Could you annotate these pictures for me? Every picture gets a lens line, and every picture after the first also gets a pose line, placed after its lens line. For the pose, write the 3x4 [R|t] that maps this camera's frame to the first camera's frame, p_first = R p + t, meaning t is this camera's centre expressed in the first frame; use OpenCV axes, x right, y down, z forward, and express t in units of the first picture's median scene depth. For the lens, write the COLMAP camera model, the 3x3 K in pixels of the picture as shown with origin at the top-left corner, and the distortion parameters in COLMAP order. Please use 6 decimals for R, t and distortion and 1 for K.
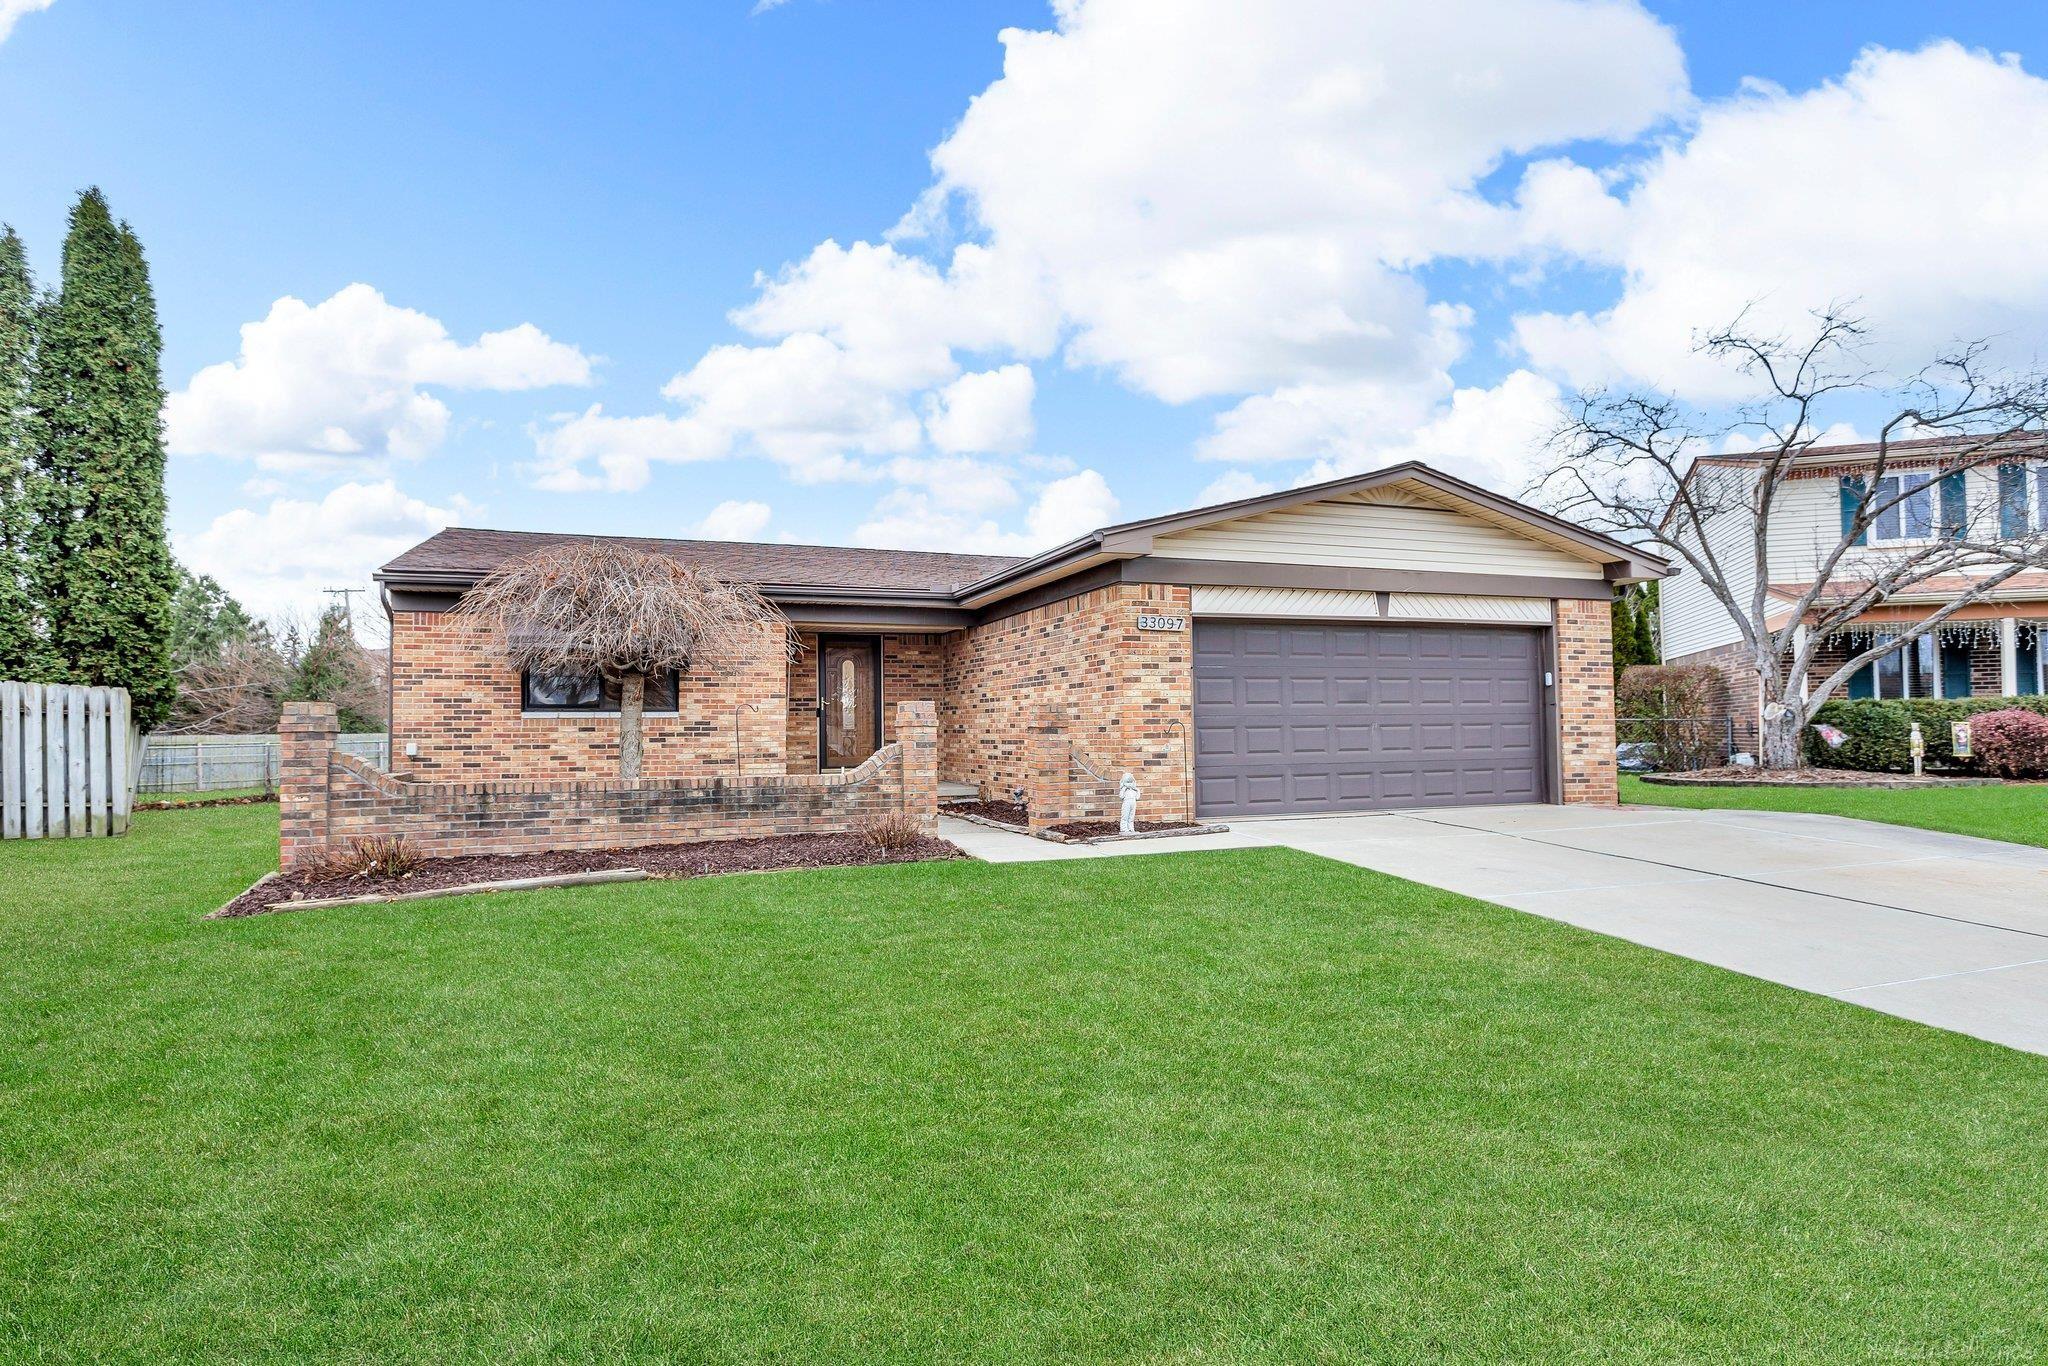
lens RADIAL K [[1132.1, 0, 1011.3], [0, 1132.1, 715.4], [0, 0, 1]] dist [-0.006851, -0.000459]
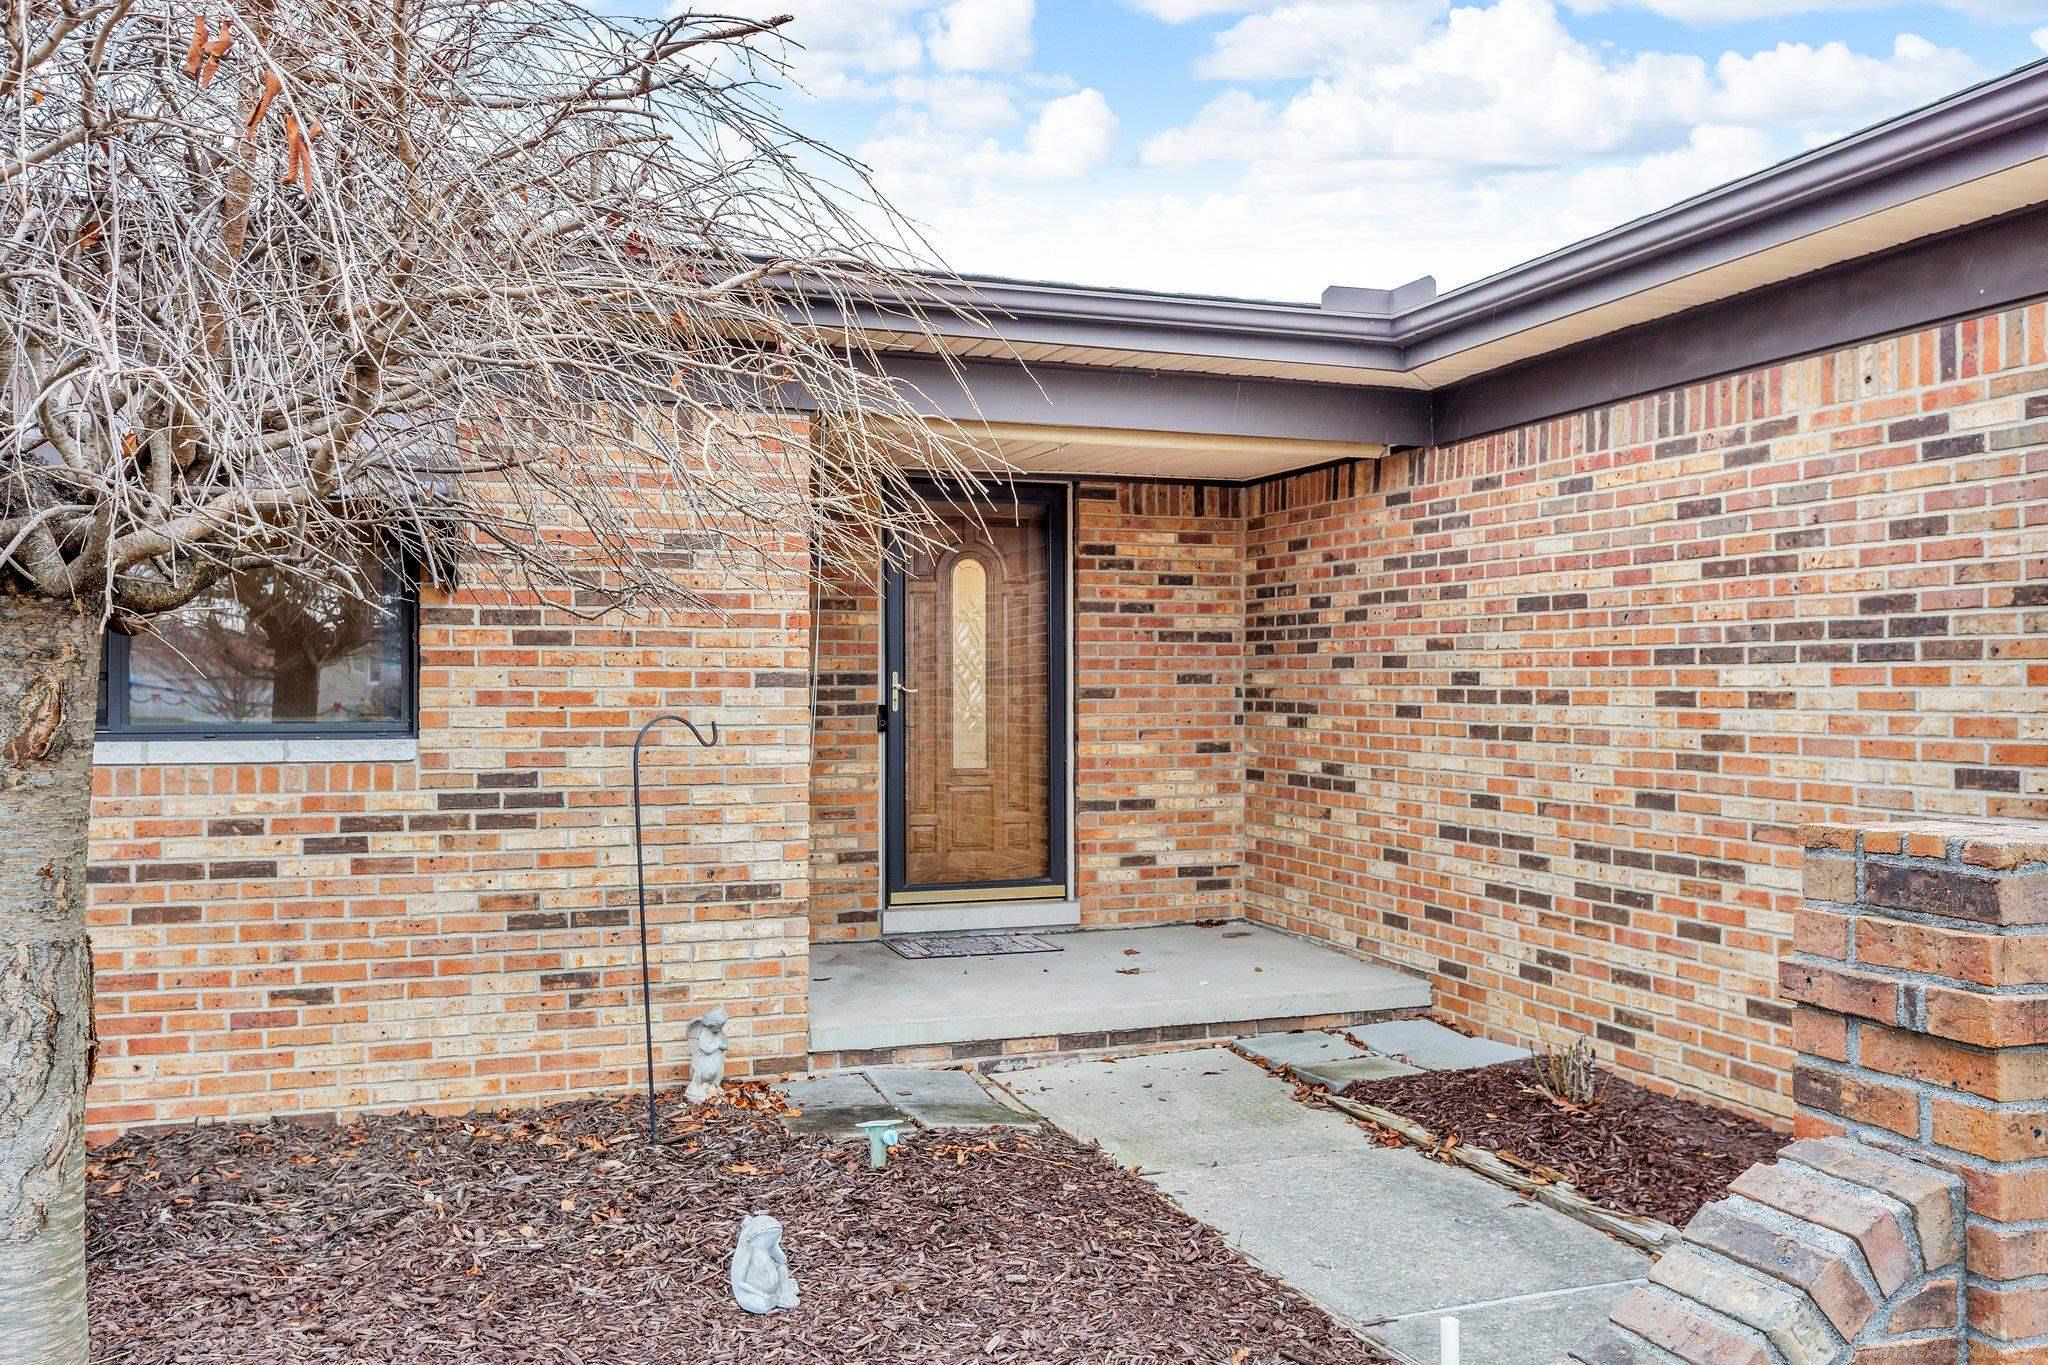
lens RADIAL K [[1721.6, 0, 1026.1], [0, 1721.6, 686.9], [0, 0, 1]] dist [0.017917, -0.004443]
pose [[0.999927, 0.010003, -0.006835, -0.155307], [-0.009892, 0.999823, 0.016032, -0.024570], [0.006994, -0.015963, 0.999848, 0.625108]]
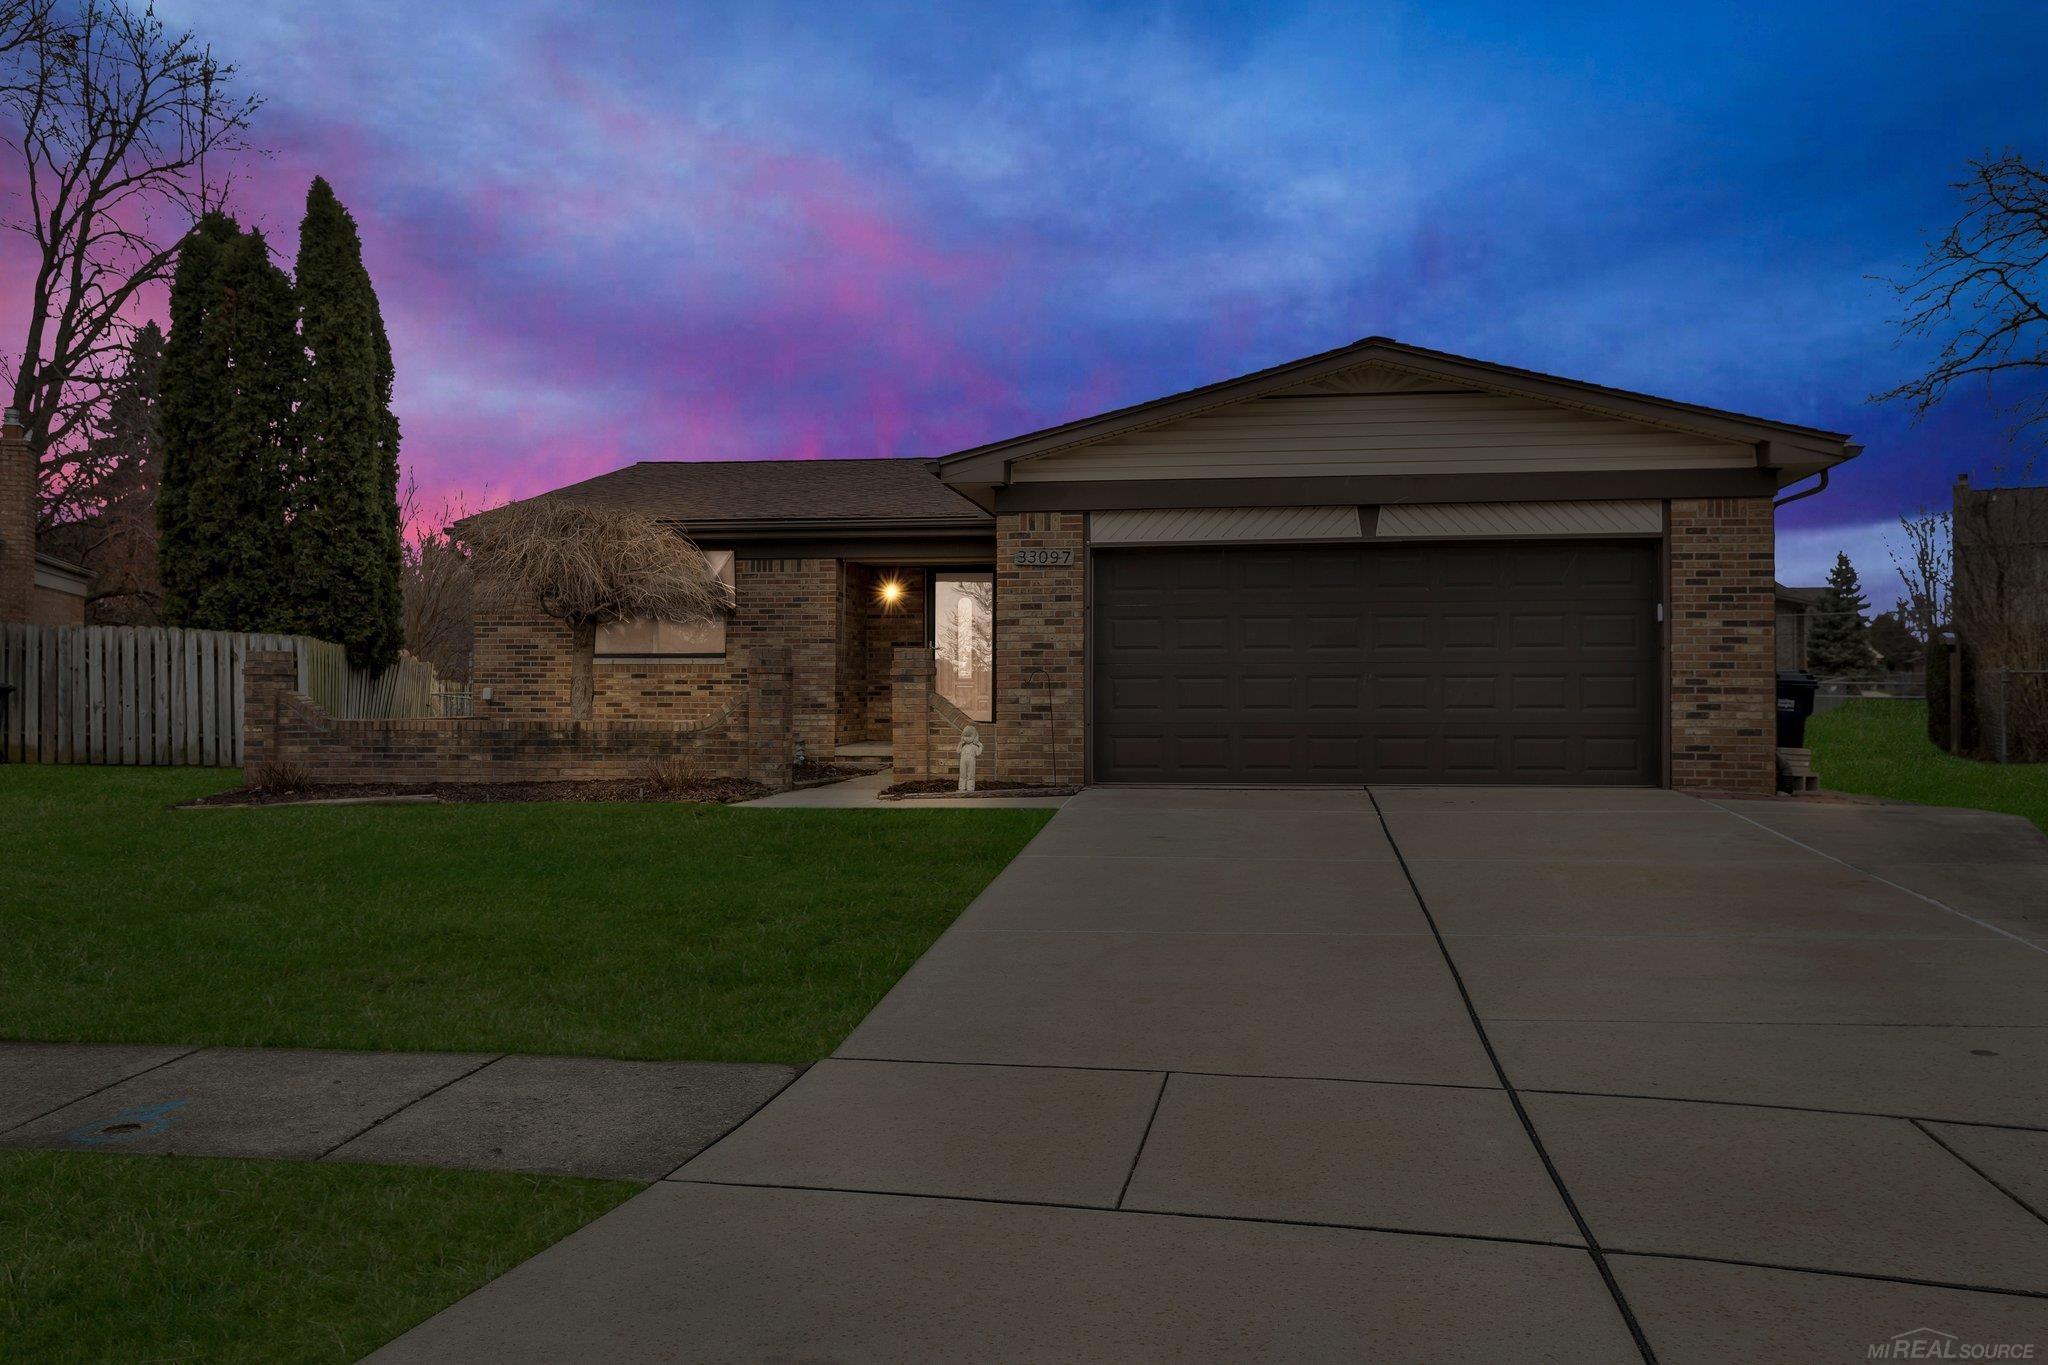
lens RADIAL K [[1721.6, 0, 1022.3], [0, 1721.6, 682.1], [0, 0, 1]] dist [0.017917, -0.004443]
pose [[0.872912, 0.007447, -0.487821, 0.661017], [-0.002041, 0.999930, 0.011613, -0.000325], [0.487874, -0.009142, 0.872866, -0.145899]]
